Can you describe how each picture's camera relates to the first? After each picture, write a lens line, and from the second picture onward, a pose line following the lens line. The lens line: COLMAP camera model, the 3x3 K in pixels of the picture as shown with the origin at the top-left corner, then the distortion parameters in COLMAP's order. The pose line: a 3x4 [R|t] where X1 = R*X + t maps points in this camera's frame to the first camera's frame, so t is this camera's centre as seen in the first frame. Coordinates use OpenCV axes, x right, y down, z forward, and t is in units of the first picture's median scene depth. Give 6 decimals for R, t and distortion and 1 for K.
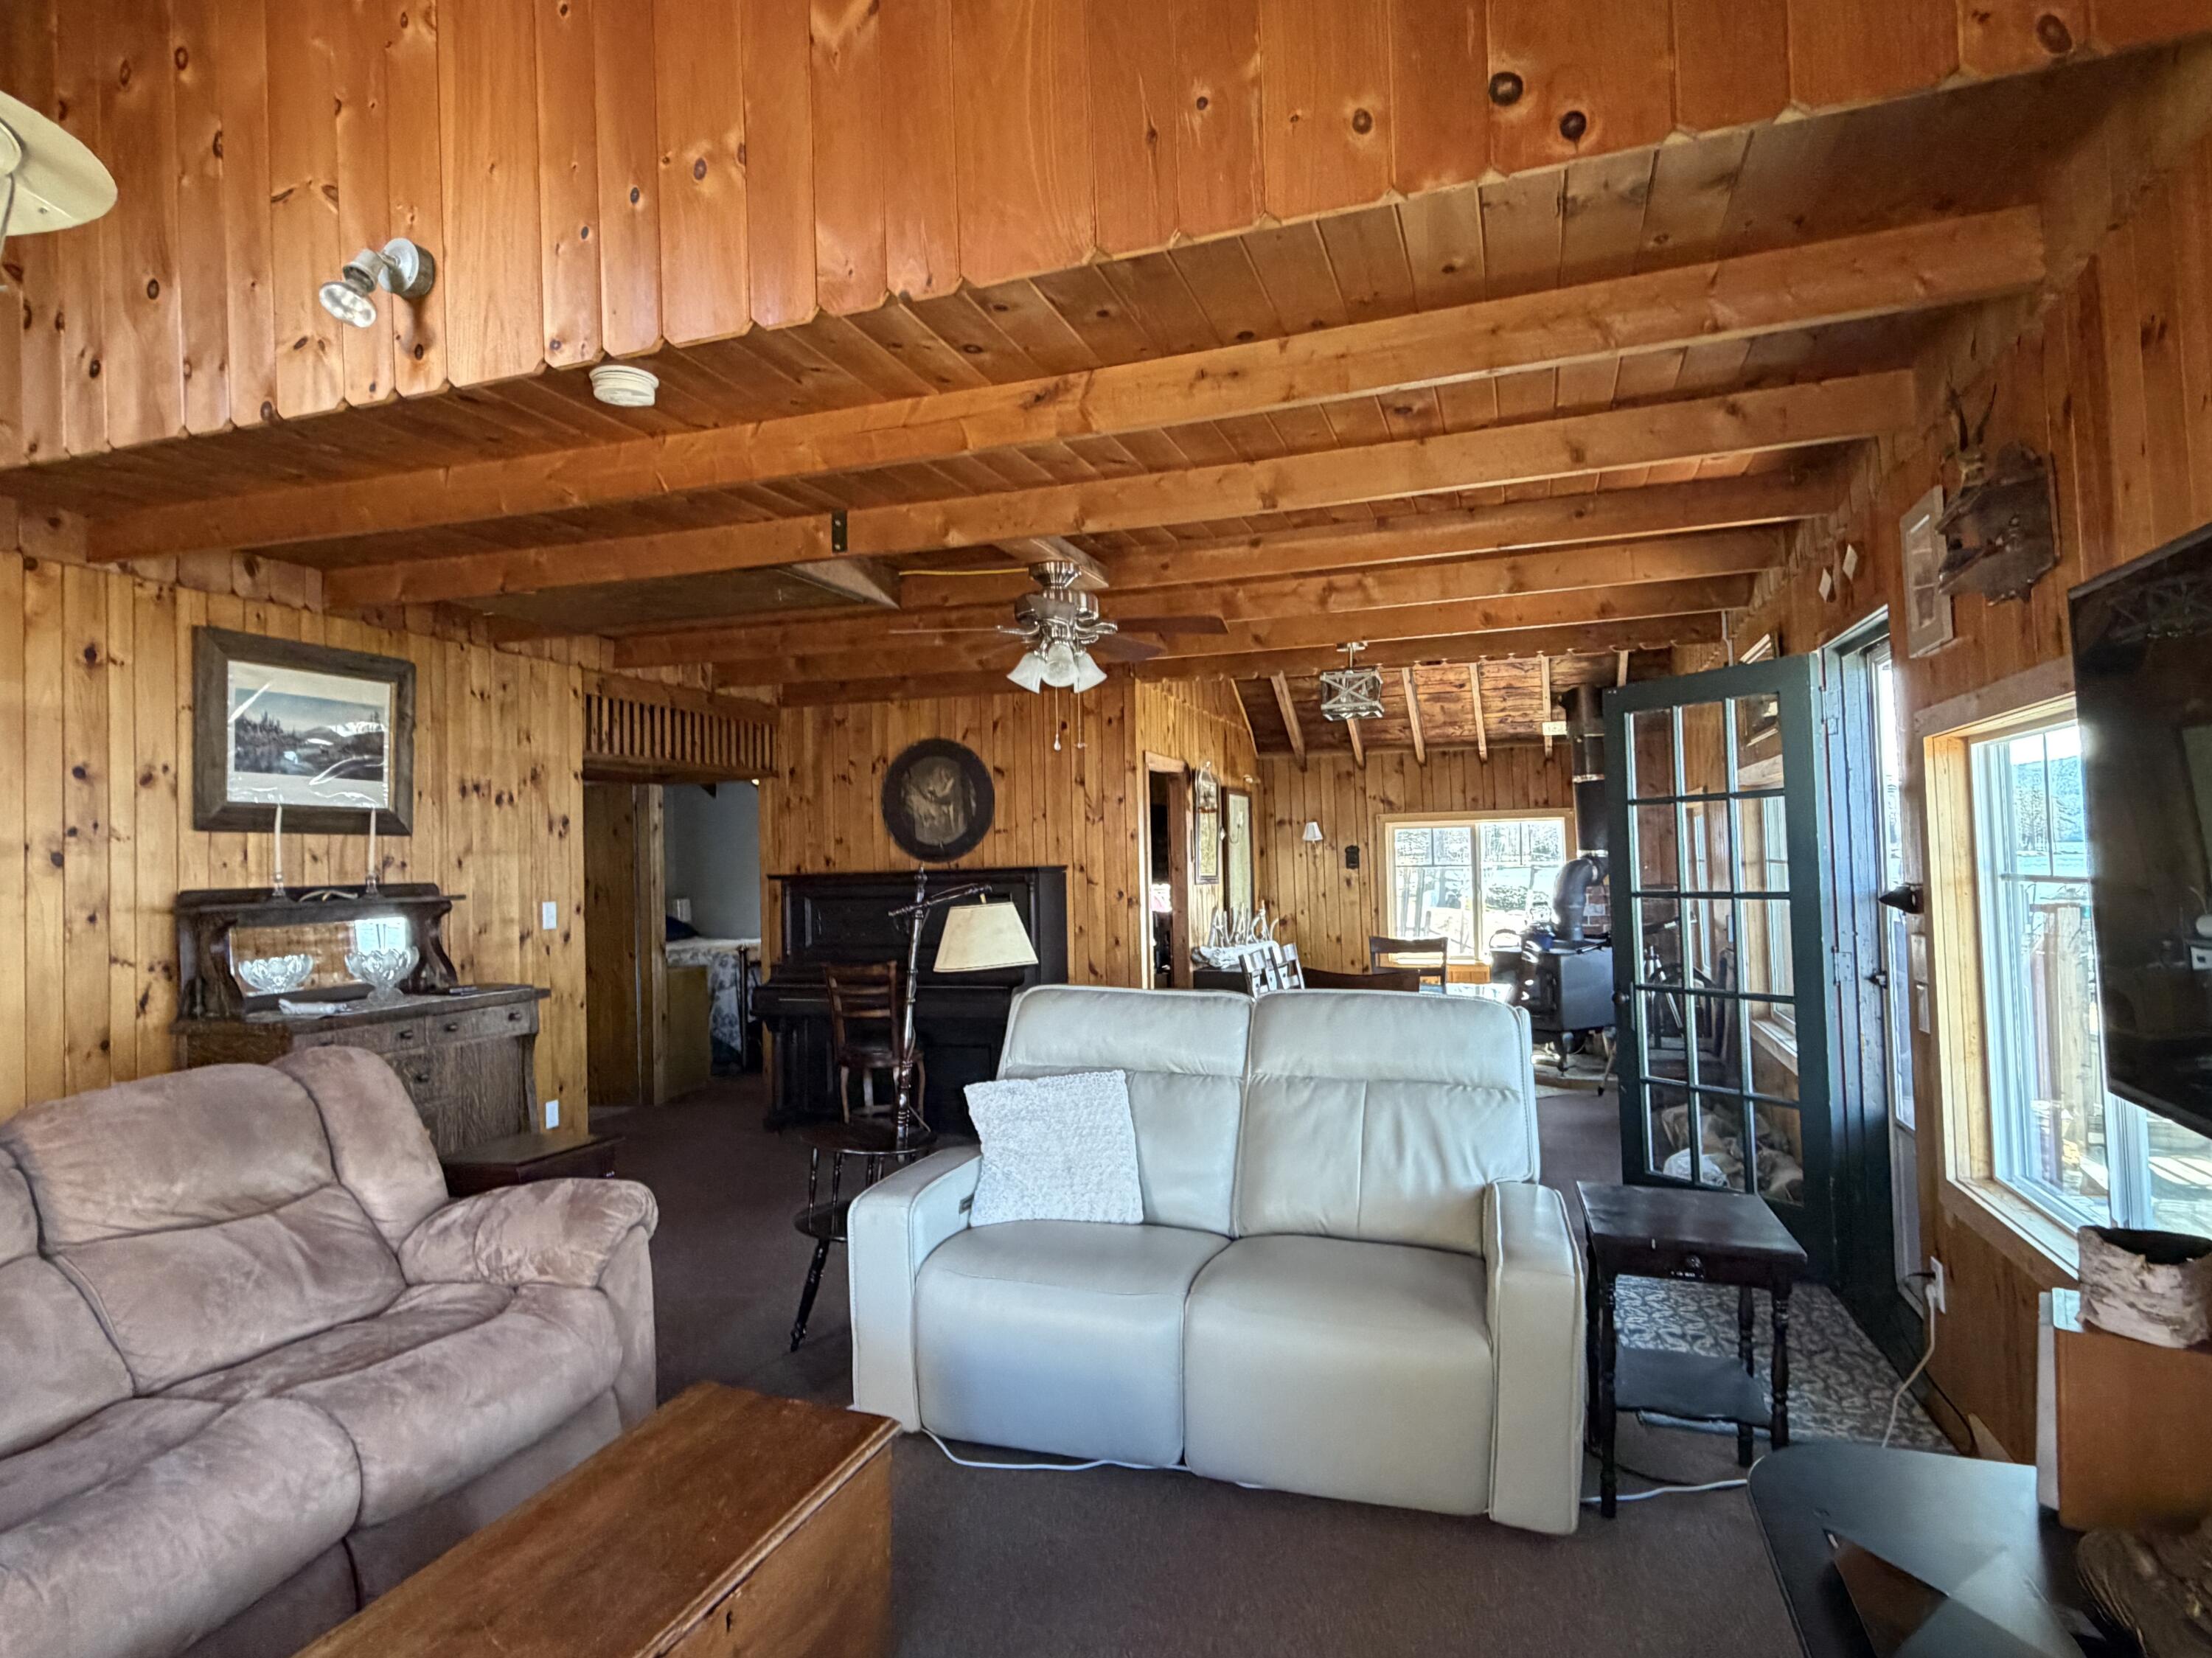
lens RADIAL K [[1232.1, 0, 1087.5], [0, 1232.1, 826.0], [0, 0, 1]] dist [0.005467, 0.000218]
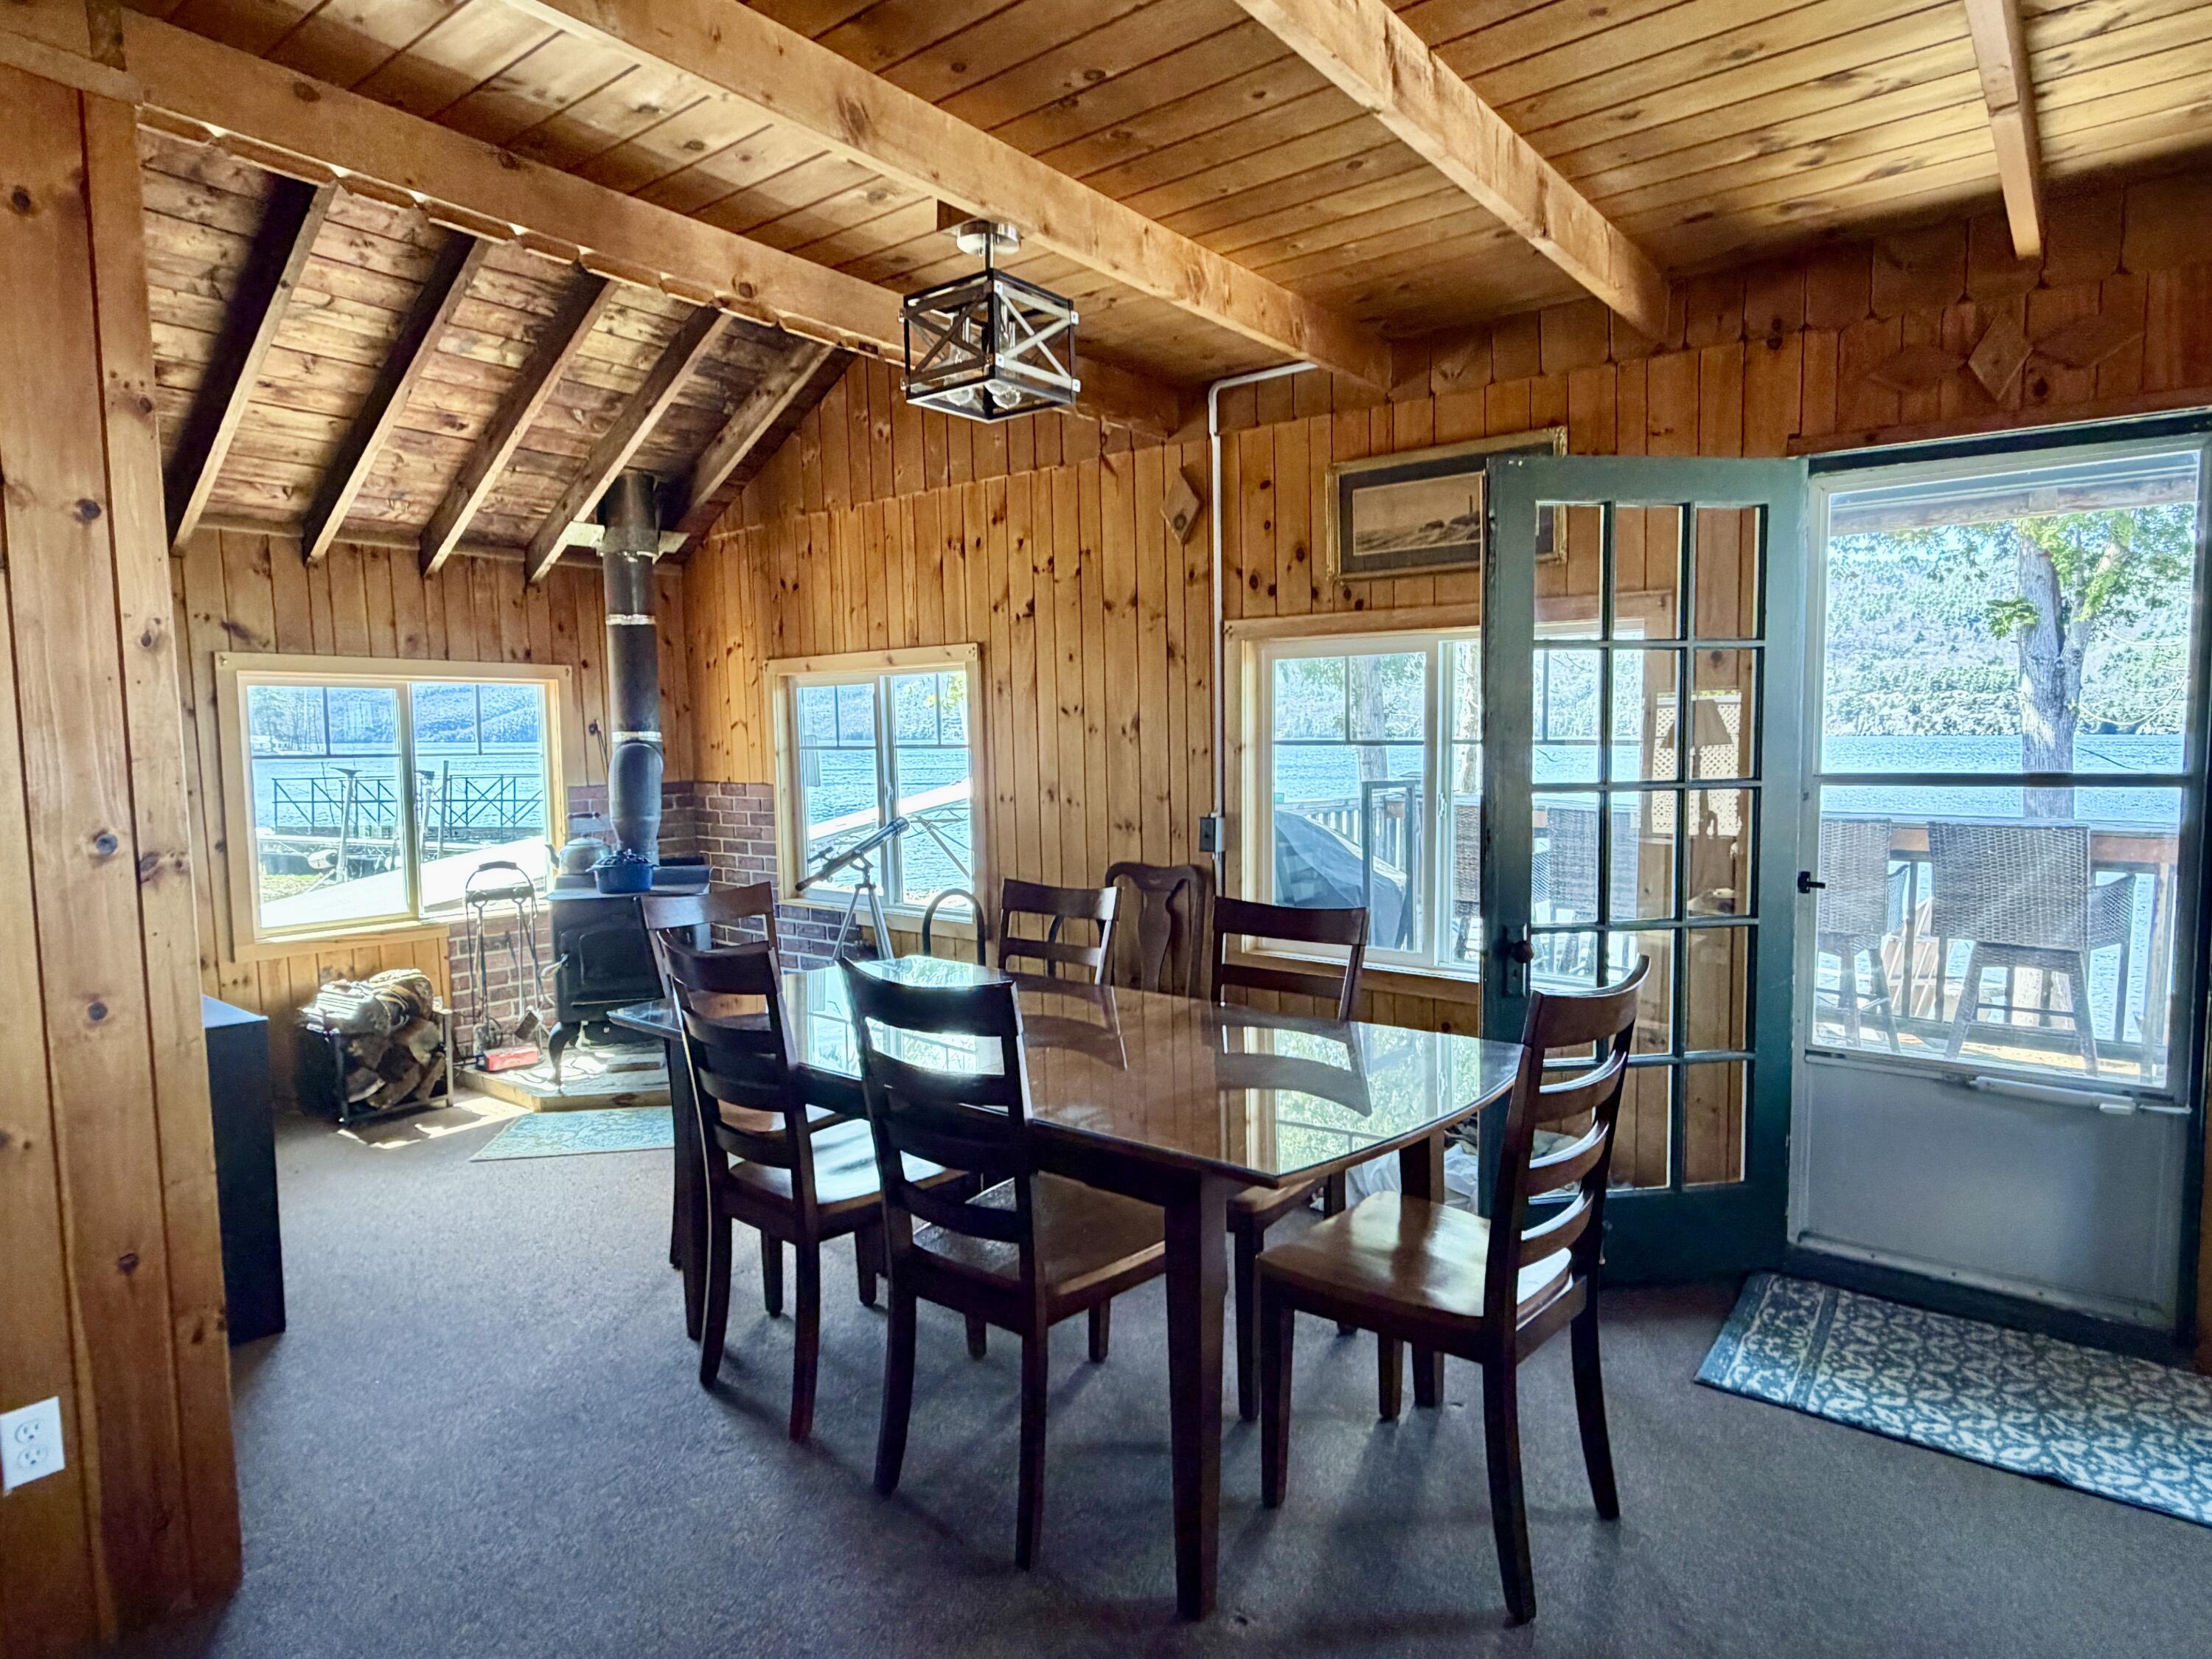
lens RADIAL K [[1256.9, 0, 1116.8], [0, 1256.9, 830.9], [0, 0, 1]] dist [-0.000375, 0.000589]
pose [[0.353914, -0.053572, 0.933742, -0.117492], [-0.024911, 0.997464, 0.066670, 0.019942], [-0.934946, -0.046856, 0.351682, 0.495766]]
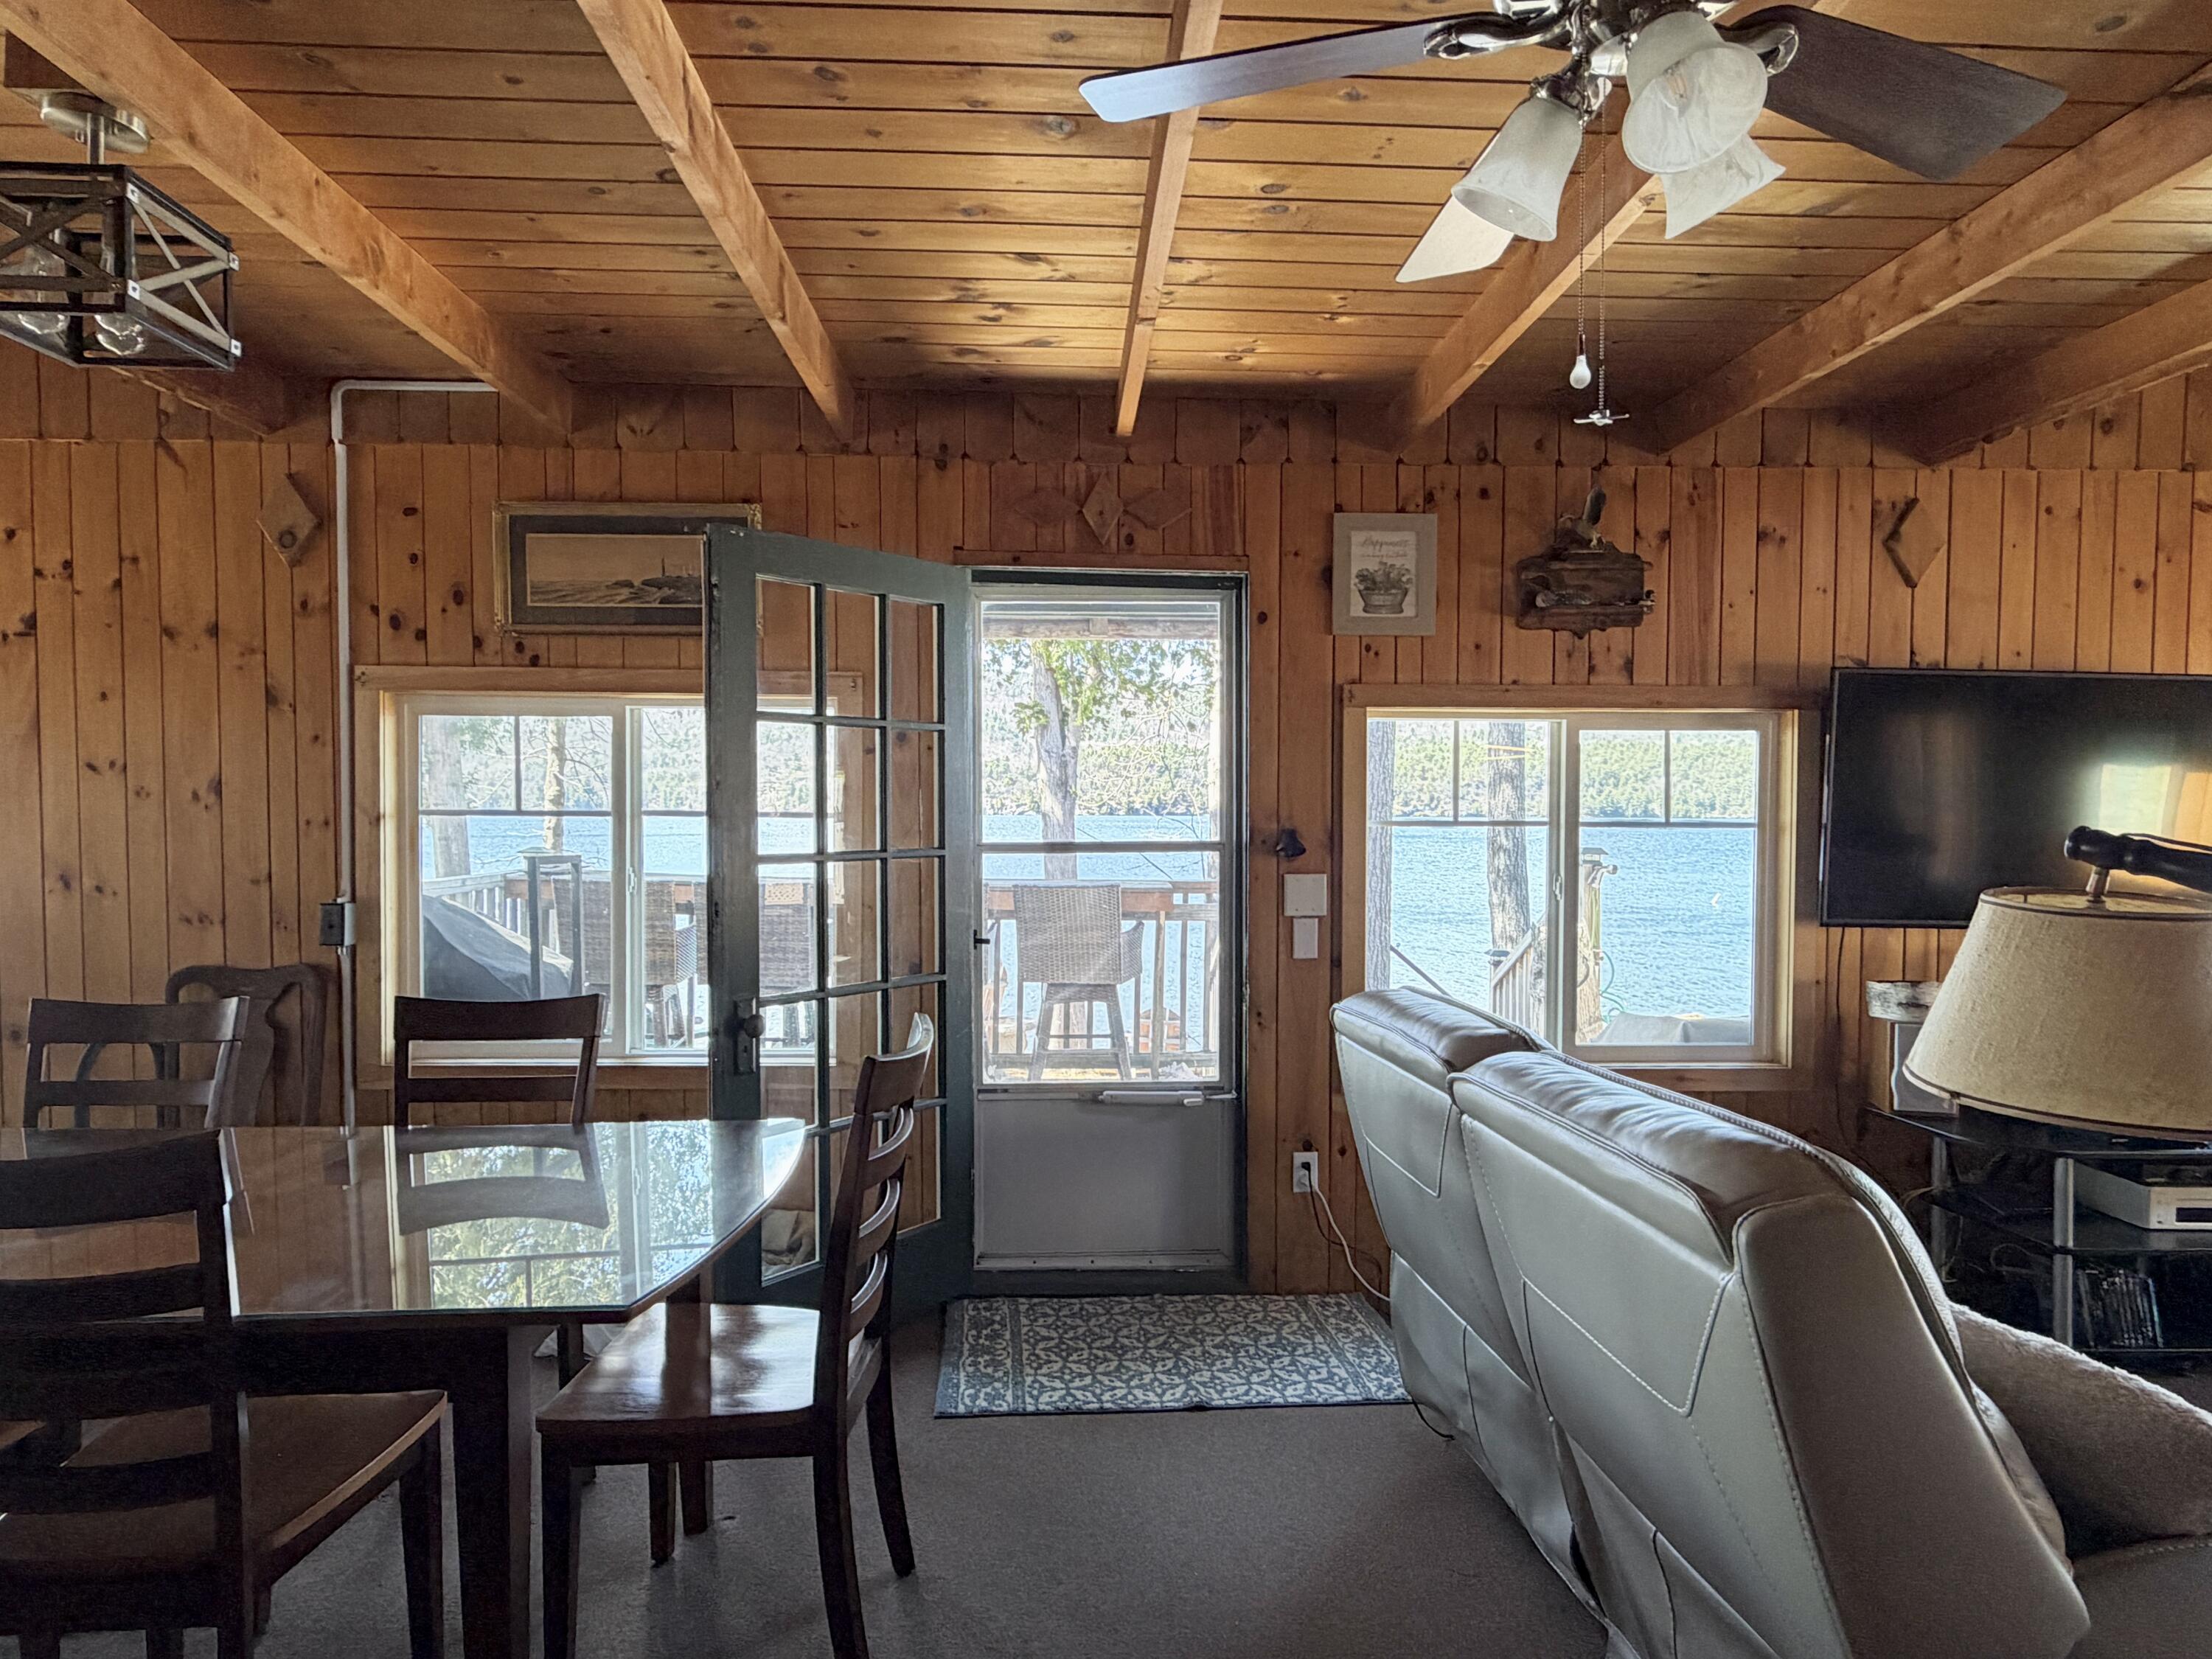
lens RADIAL K [[1256.9, 0, 1172.4], [0, 1256.9, 827.8], [0, 0, 1]] dist [-0.000375, 0.000589]
pose [[-0.354626, 0.003868, 0.935000, -0.112347], [-0.022970, 0.999654, -0.012847, 0.022413], [-0.934726, -0.026033, -0.354414, 0.545076]]
